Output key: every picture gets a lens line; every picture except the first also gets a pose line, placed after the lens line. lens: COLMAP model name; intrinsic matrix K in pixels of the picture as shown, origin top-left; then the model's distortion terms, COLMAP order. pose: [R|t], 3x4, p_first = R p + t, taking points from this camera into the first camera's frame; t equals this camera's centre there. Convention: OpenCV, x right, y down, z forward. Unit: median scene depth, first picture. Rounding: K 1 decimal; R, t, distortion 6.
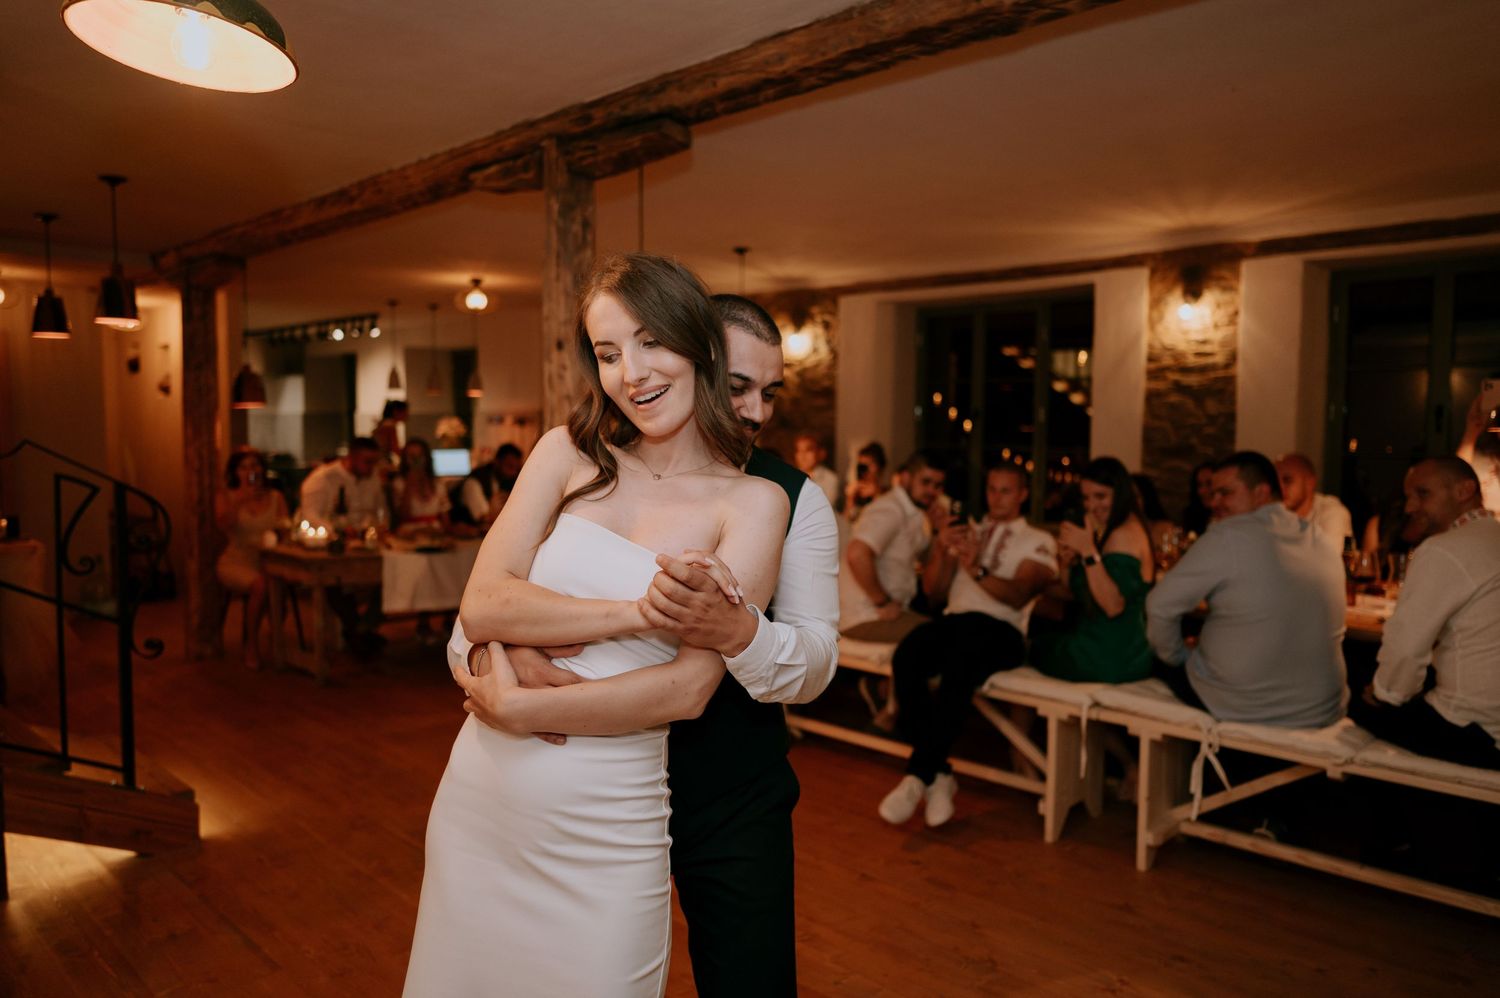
lens RADIAL K [[1022.8, 0, 752.6], [0, 1022.8, 492.5], [0, 0, 1]] dist [0.001819, 0.000744]
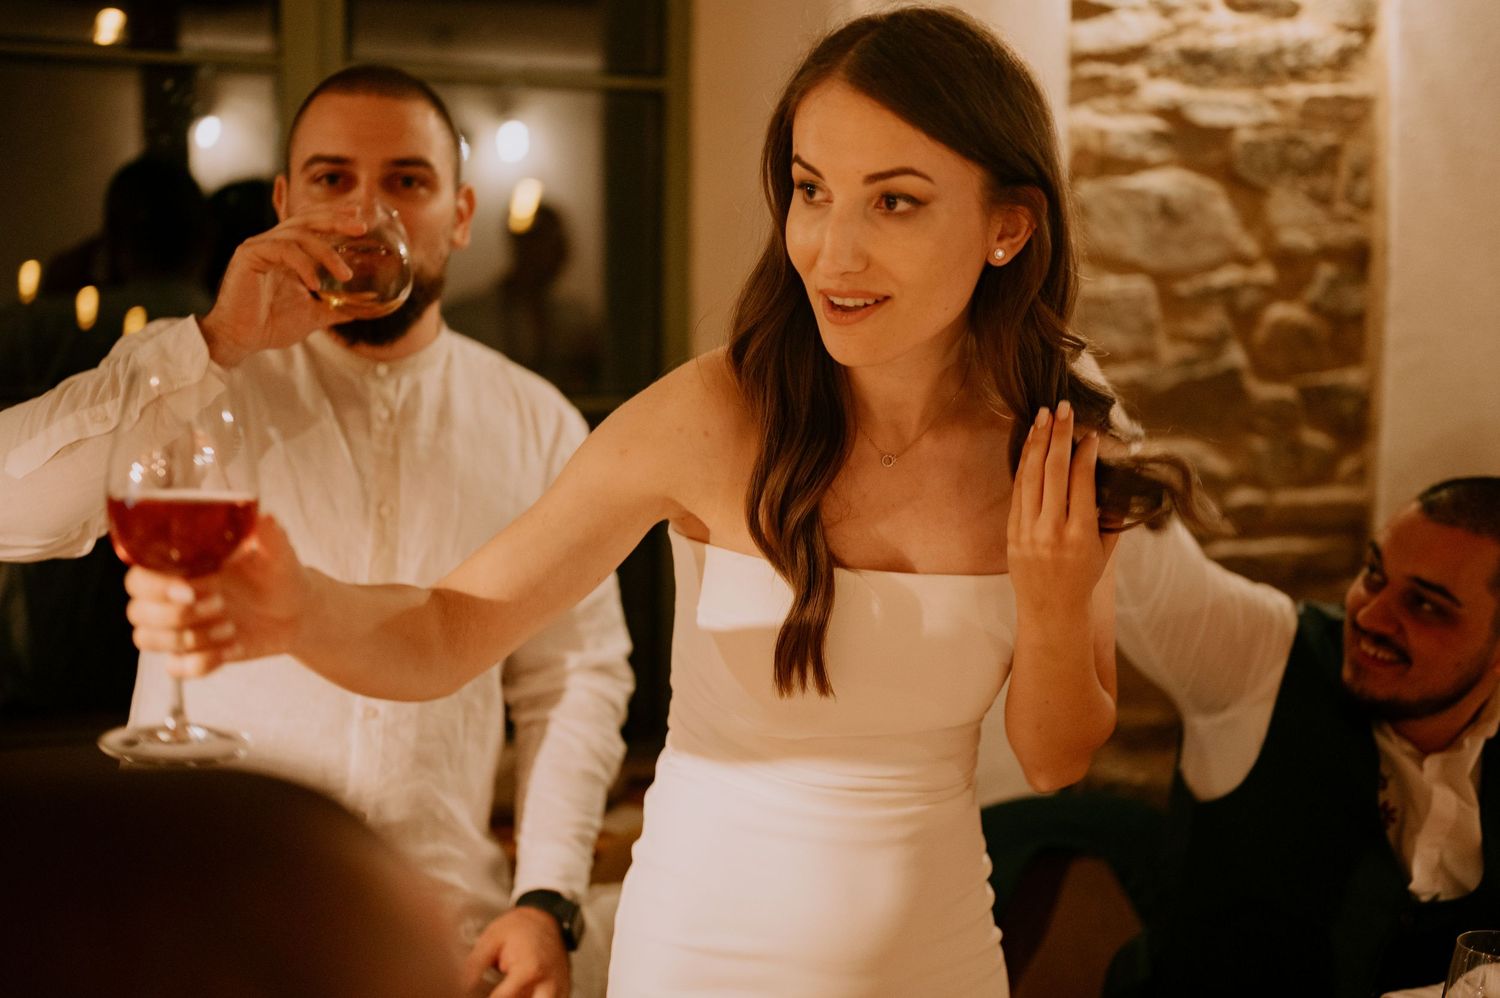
lens RADIAL K [[2144.6, 0, 750.2], [0, 2144.6, 497.0], [0, 0, 1]] dist [-0.010023, 0.000000]
pose [[0.430565, -0.104590, 0.896479, -0.134928], [0.052991, 0.994479, 0.090573, -0.106723], [-0.901003, 0.008508, 0.433730, 1.345243]]
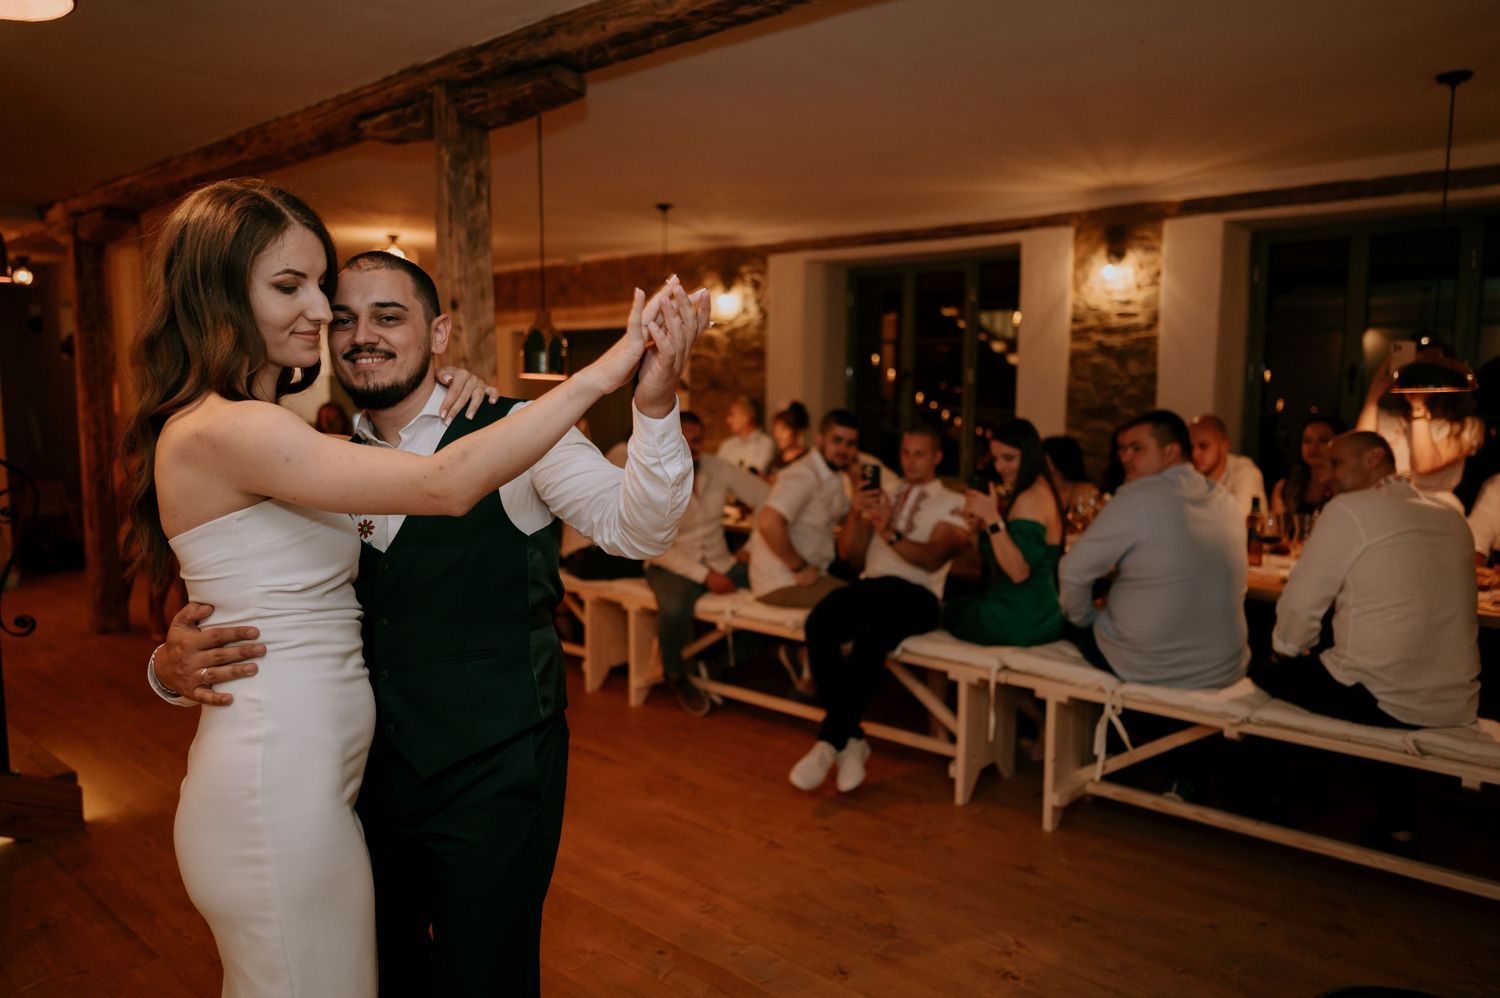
lens RADIAL K [[1022.8, 0, 757.3], [0, 1022.8, 496.3], [0, 0, 1]] dist [0.001819, 0.000744]
pose [[0.998619, -0.007907, 0.051936, 0.041490], [0.005723, 0.999099, 0.042055, -0.003351], [-0.052222, -0.041699, 0.997765, 0.022016]]
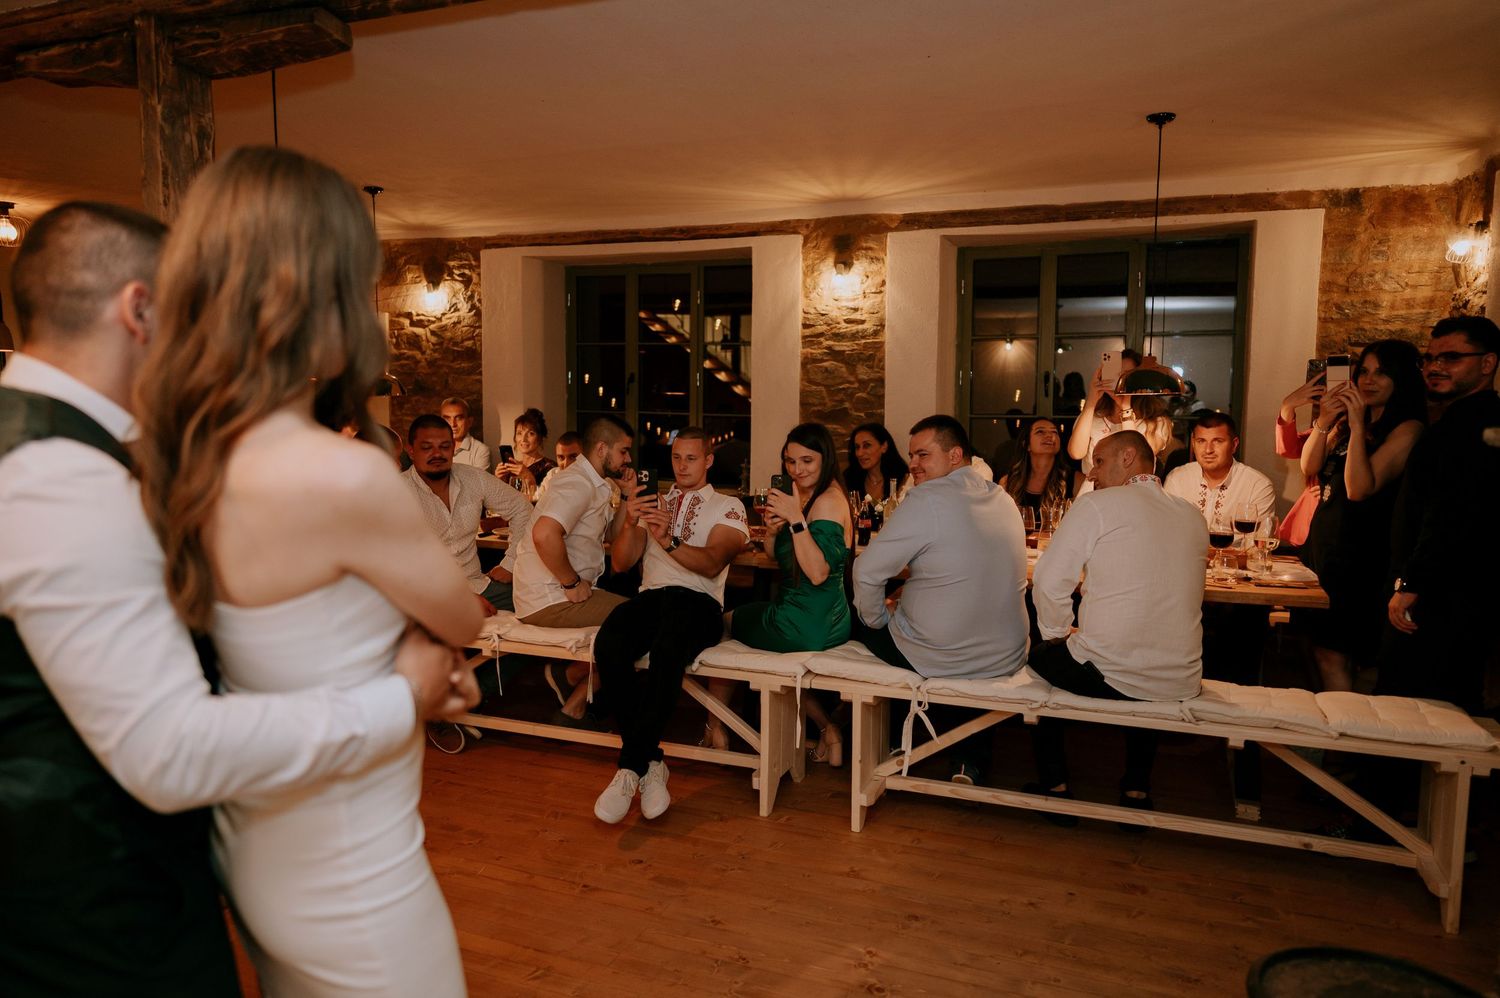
lens RADIAL K [[1022.8, 0, 755.0], [0, 1022.8, 497.3], [0, 0, 1]] dist [0.001819, 0.000744]
pose [[0.928454, -0.039666, 0.369324, -0.067813], [0.024941, 0.998695, 0.044563, -0.008203], [-0.370610, -0.032163, 0.928231, 0.098849]]
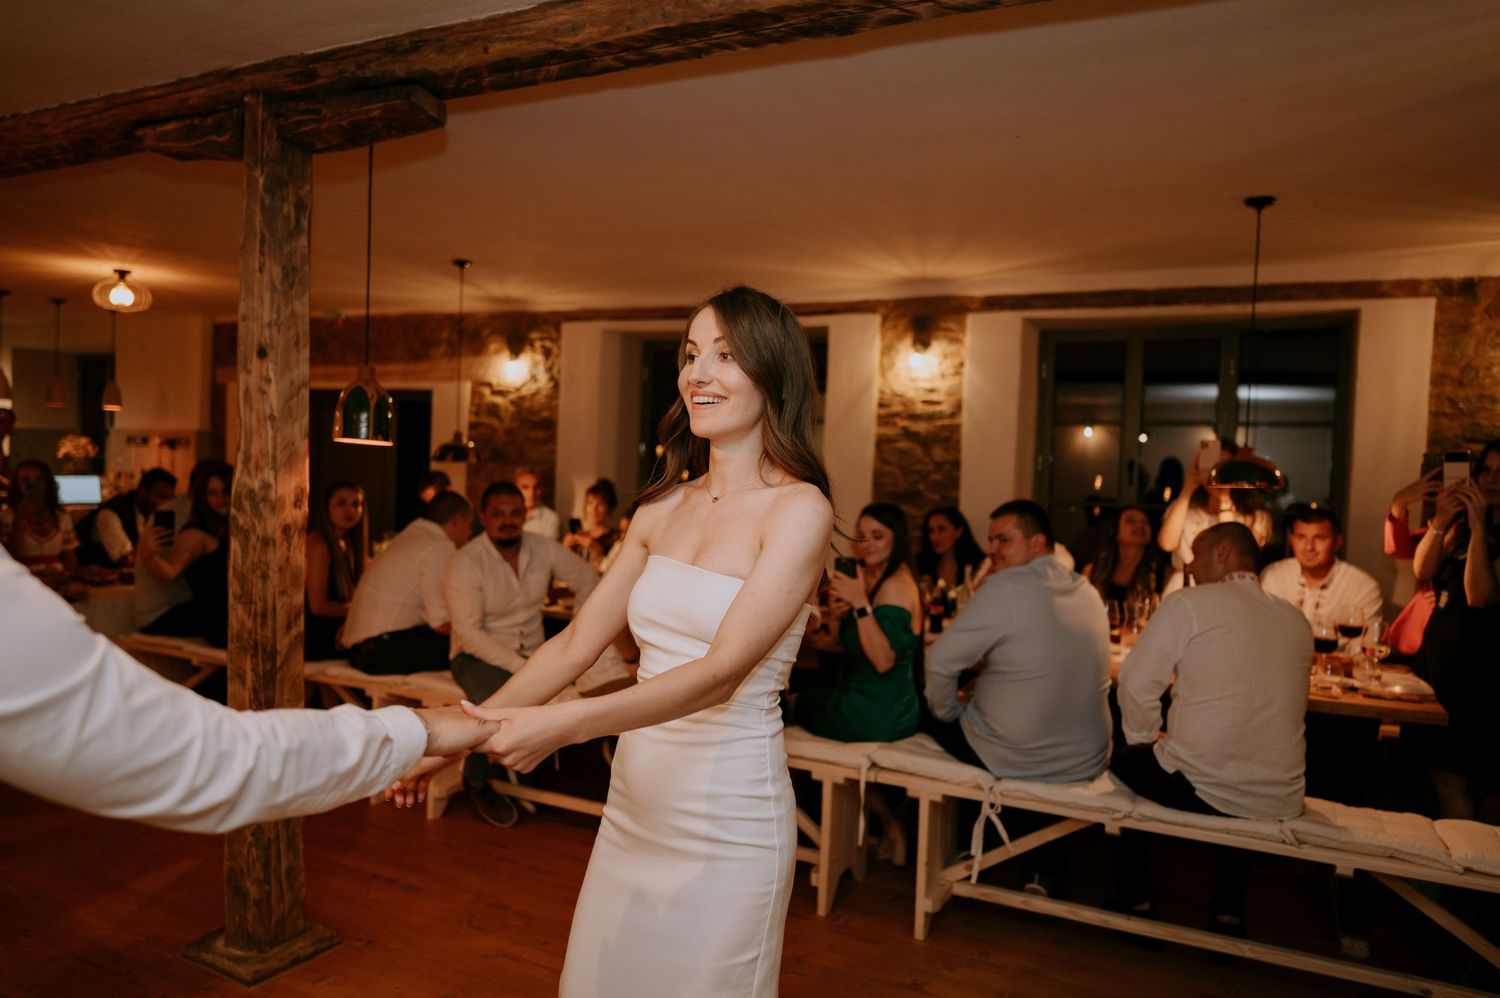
lens RADIAL K [[1022.8, 0, 741.4], [0, 1022.8, 503.0], [0, 0, 1]] dist [0.001819, 0.000744]
pose [[0.955492, 0.018899, 0.294411, -0.060816], [-0.012096, 0.999616, -0.024911, -0.010241], [-0.294769, 0.020241, 0.955354, 0.120840]]
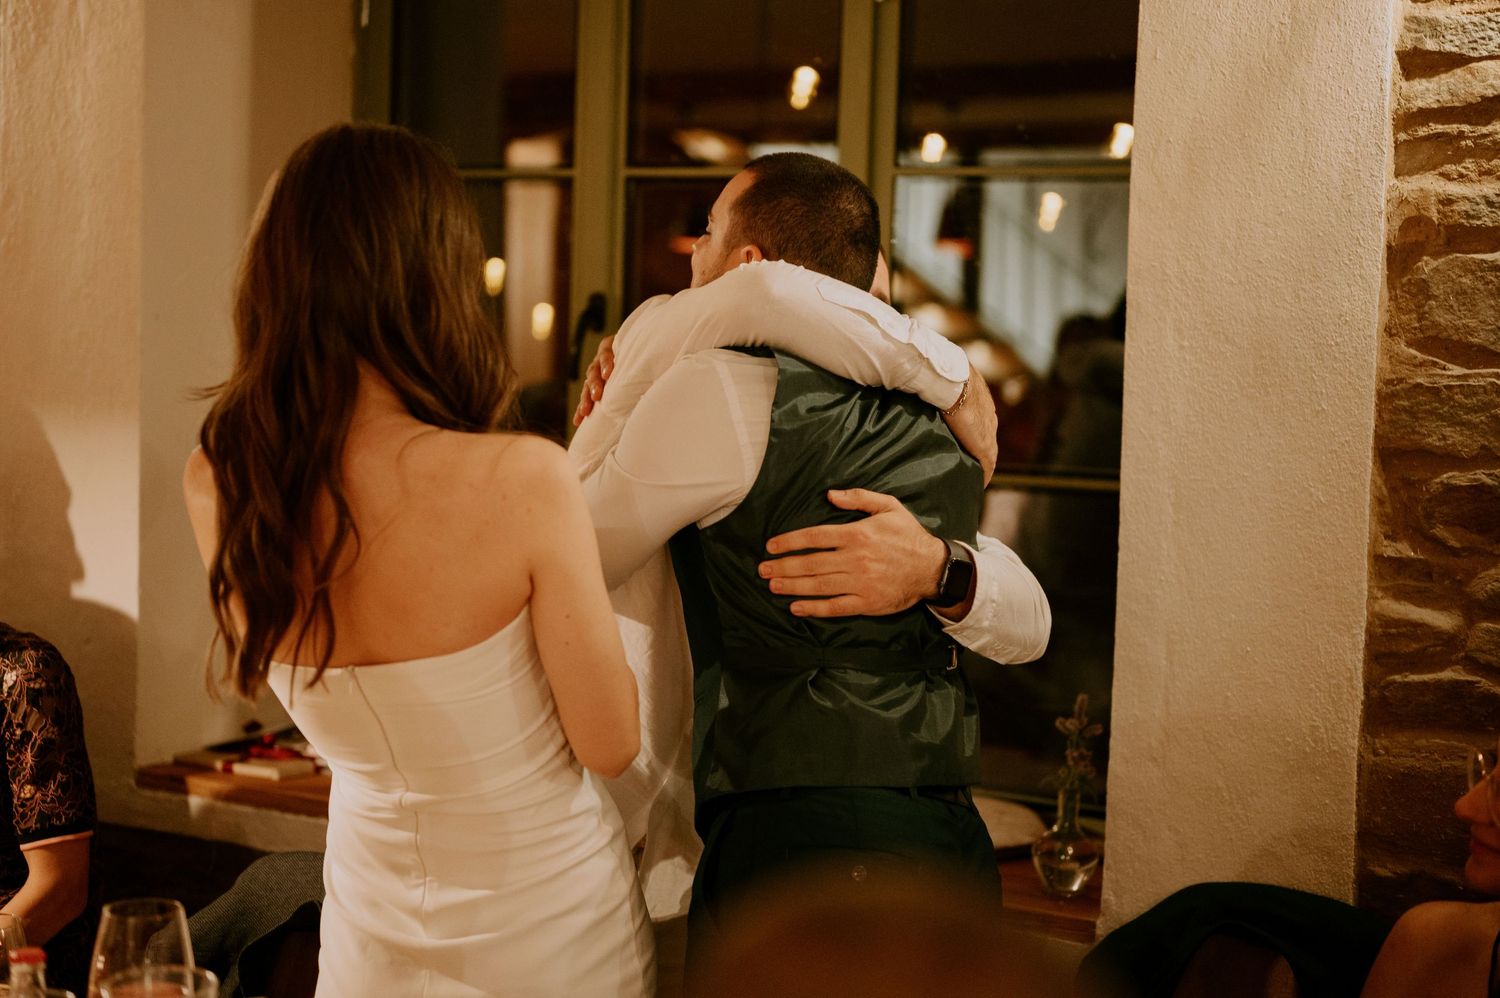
lens RADIAL K [[2144.6, 0, 747.3], [0, 2144.6, 507.6], [0, 0, 1]] dist [-0.010023, 0.000000]
pose [[0.962392, -0.001873, 0.271660, 0.225397], [-0.000914, 0.999948, 0.010132, -0.070847], [-0.271665, -0.009999, 0.962340, 0.978871]]
